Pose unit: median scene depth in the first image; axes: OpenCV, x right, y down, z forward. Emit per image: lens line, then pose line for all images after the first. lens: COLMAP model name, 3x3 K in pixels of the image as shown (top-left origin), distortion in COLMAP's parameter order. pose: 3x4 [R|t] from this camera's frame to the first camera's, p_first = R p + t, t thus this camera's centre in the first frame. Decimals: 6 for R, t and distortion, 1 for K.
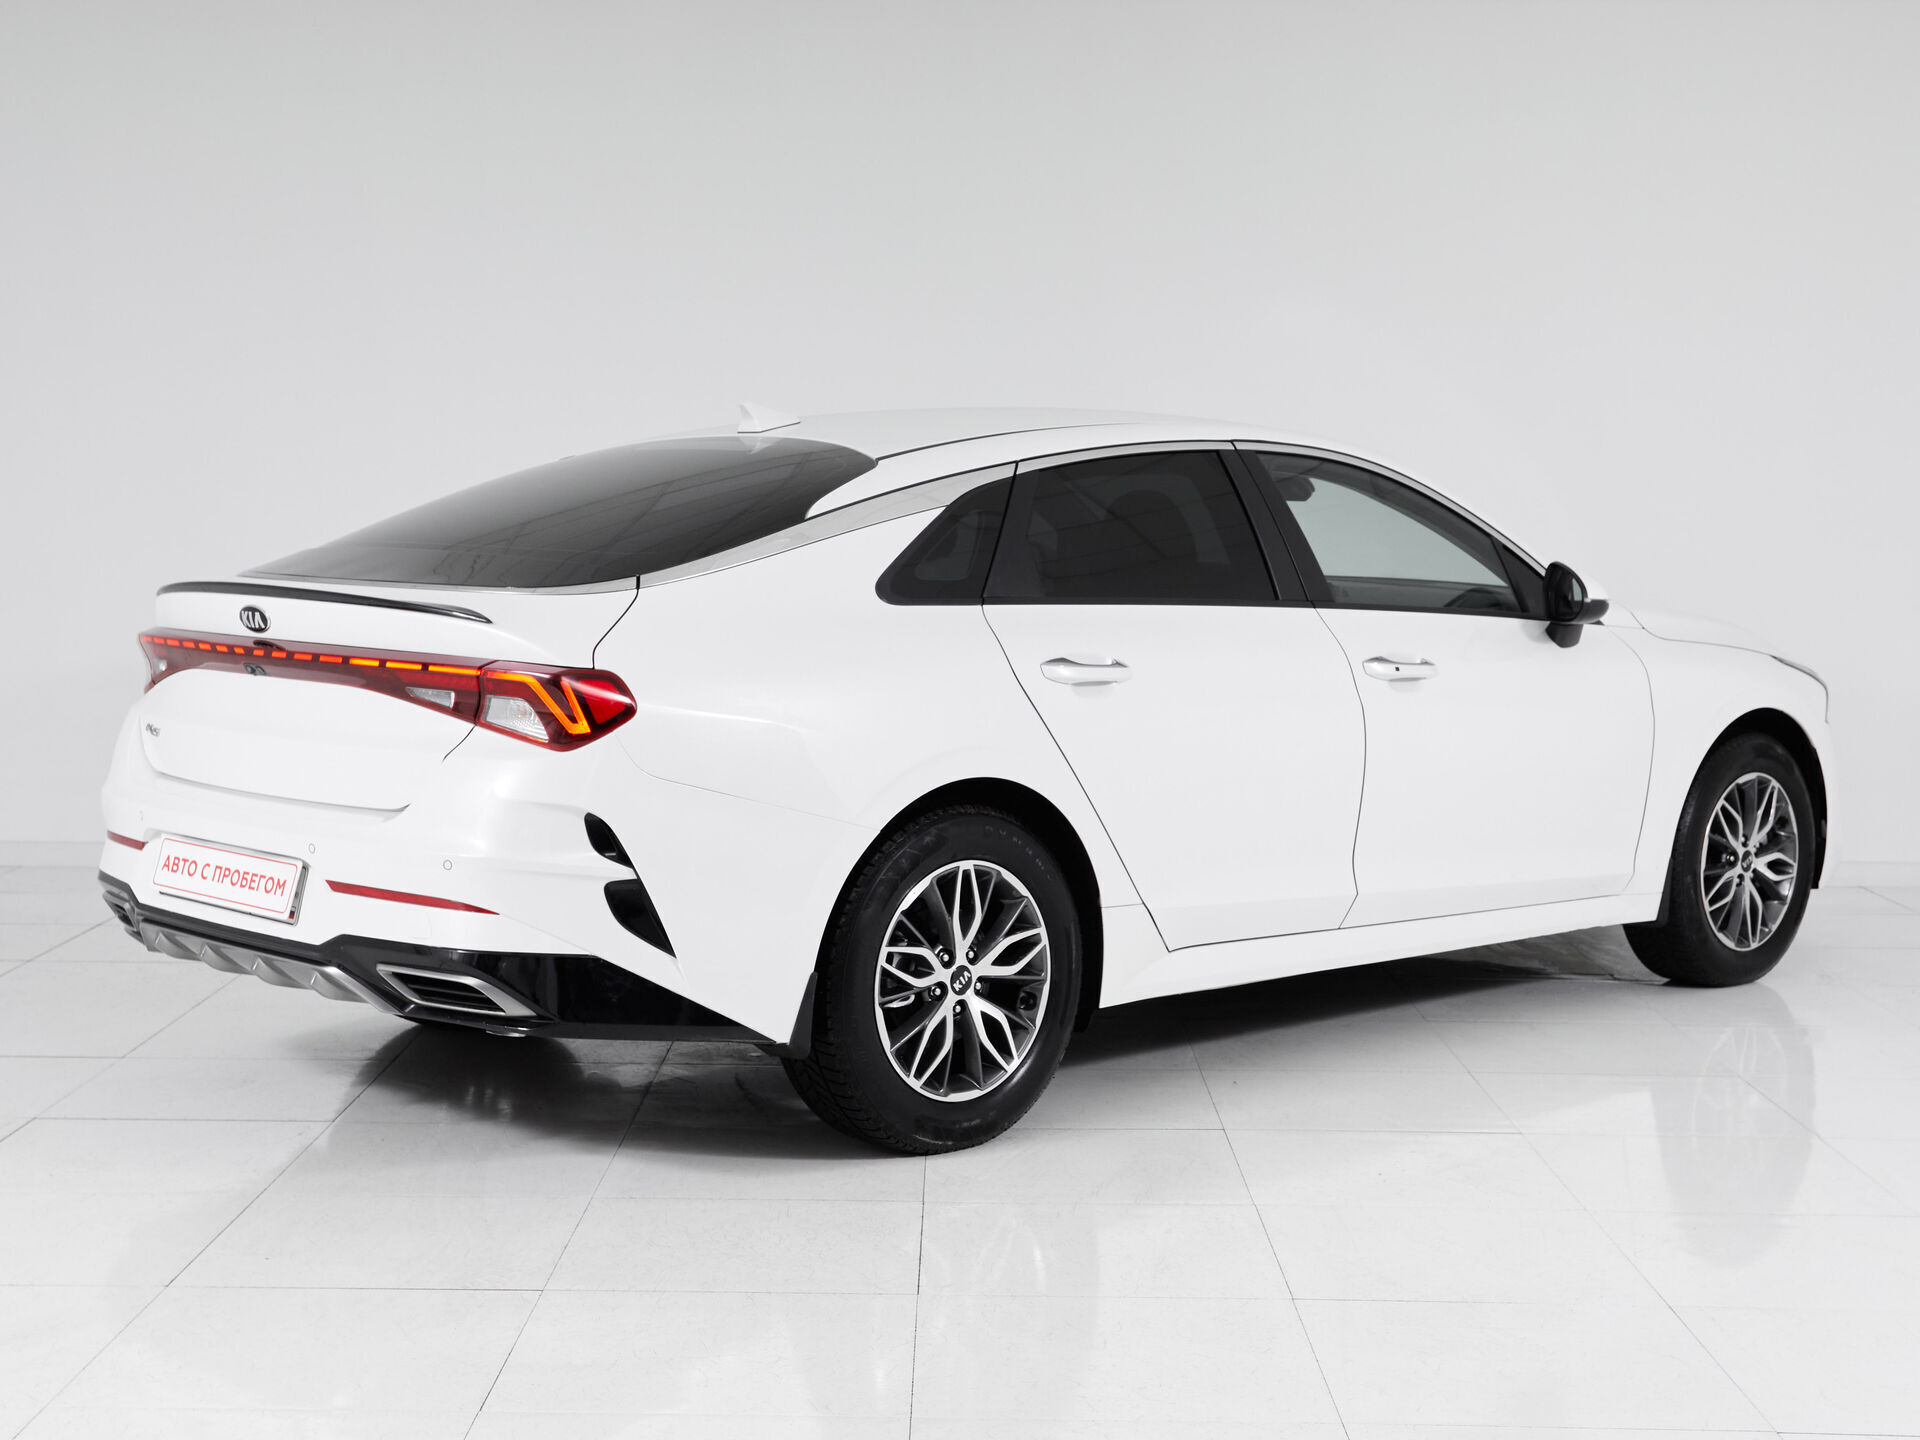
lens RADIAL K [[2229.5, 0, 960.0], [0, 2229.5, 720.0], [0, 0, 1]] dist [0.006706, -0.003827]
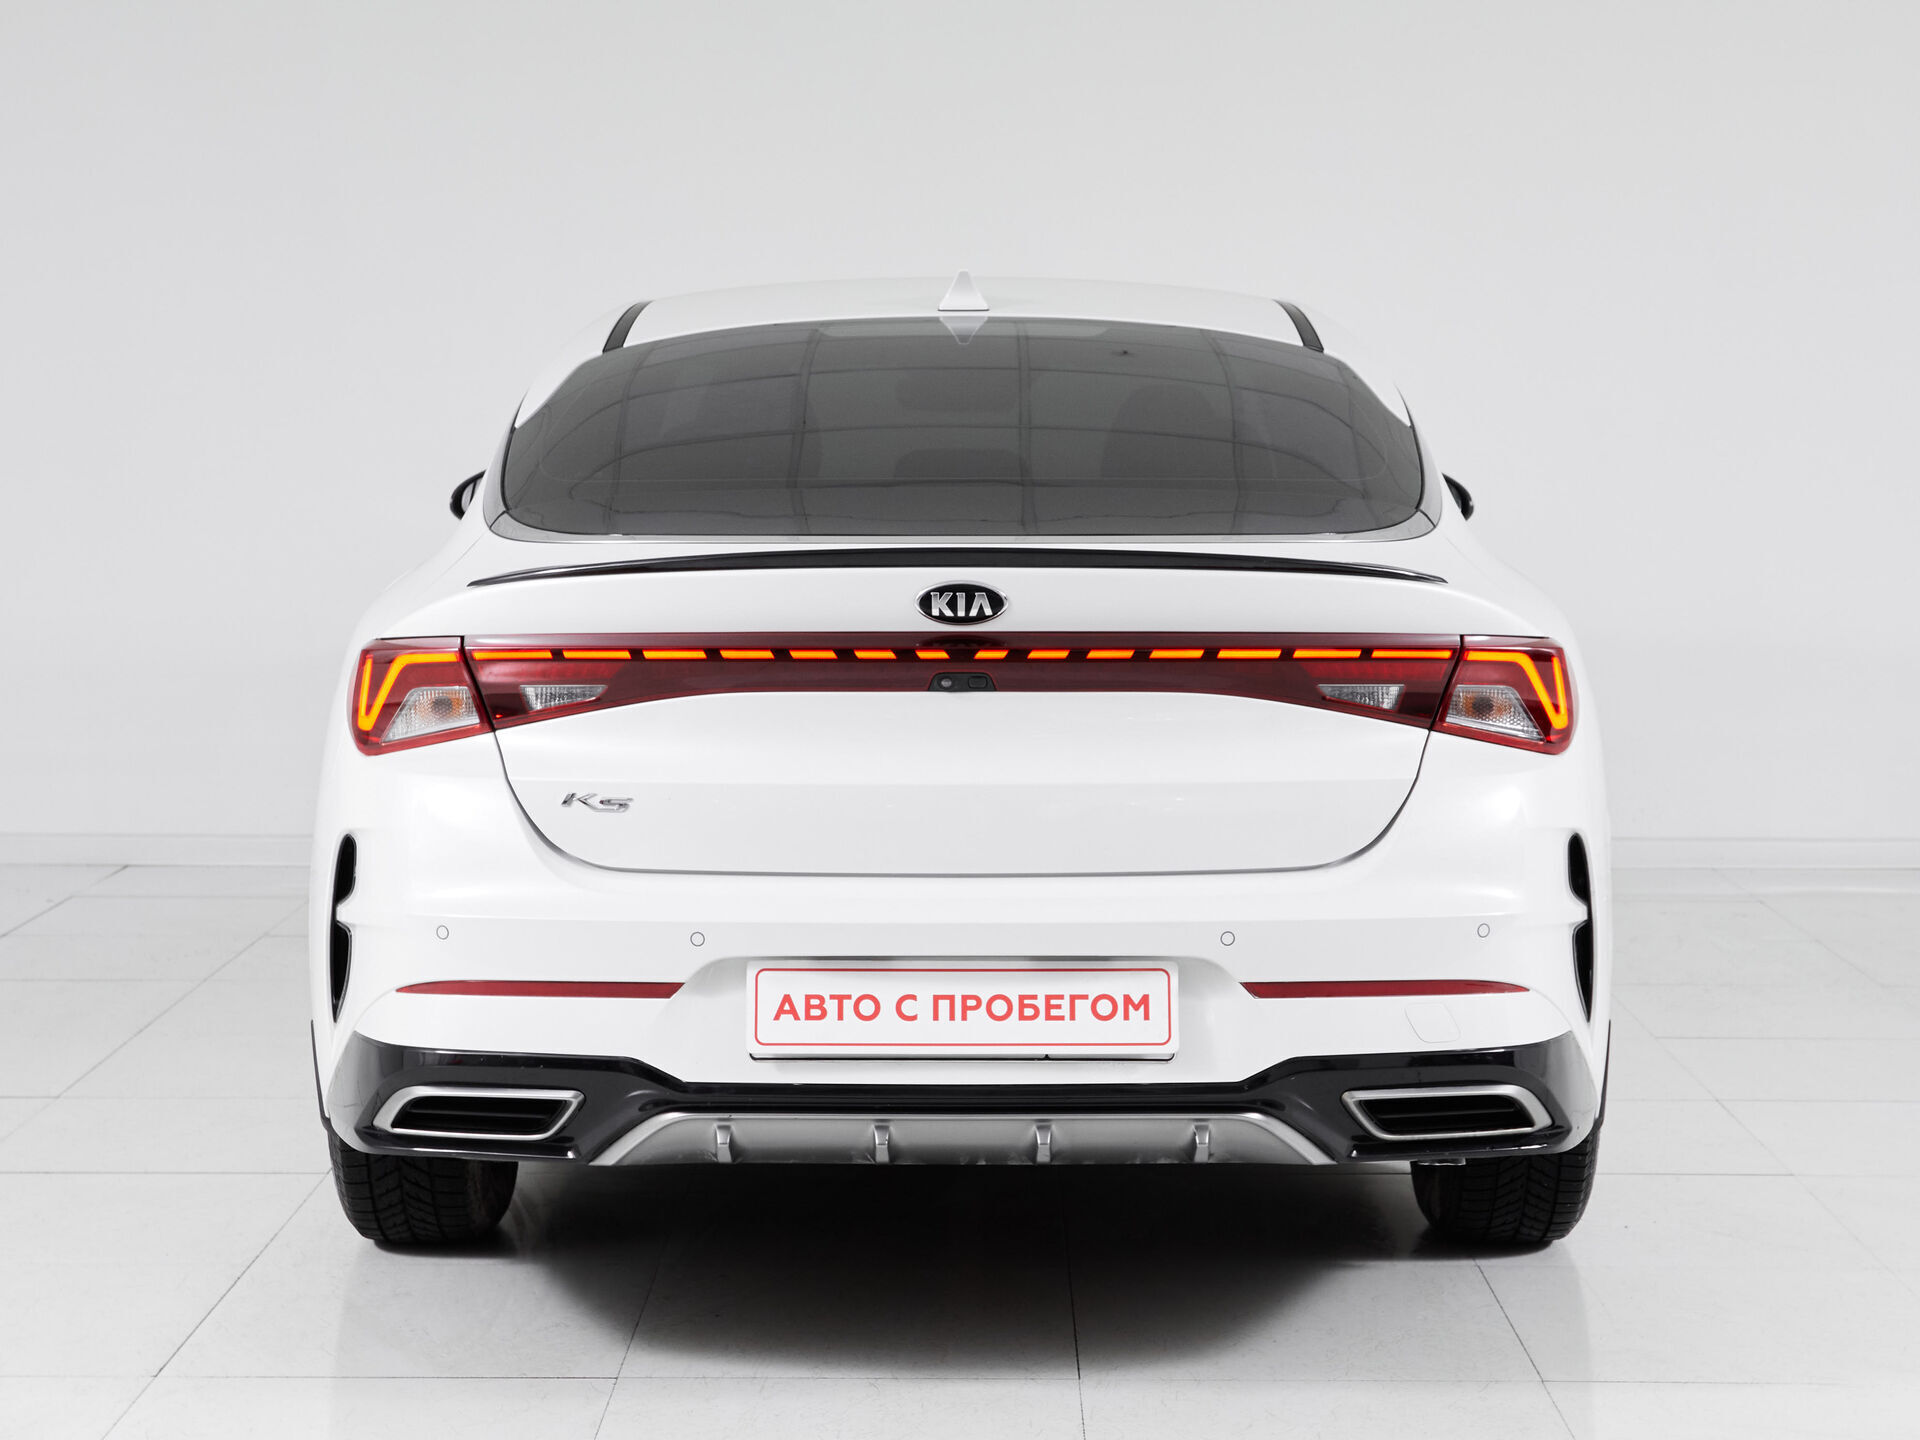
lens RADIAL K [[2229.5, 0, 960.0], [0, 2229.5, 720.0], [0, 0, 1]] dist [0.006706, -0.003827]
pose [[0.844151, -0.106336, 0.525454, -0.674359], [0.079700, 0.994132, 0.073142, -0.060308], [-0.530149, -0.019864, 0.847672, 0.463931]]
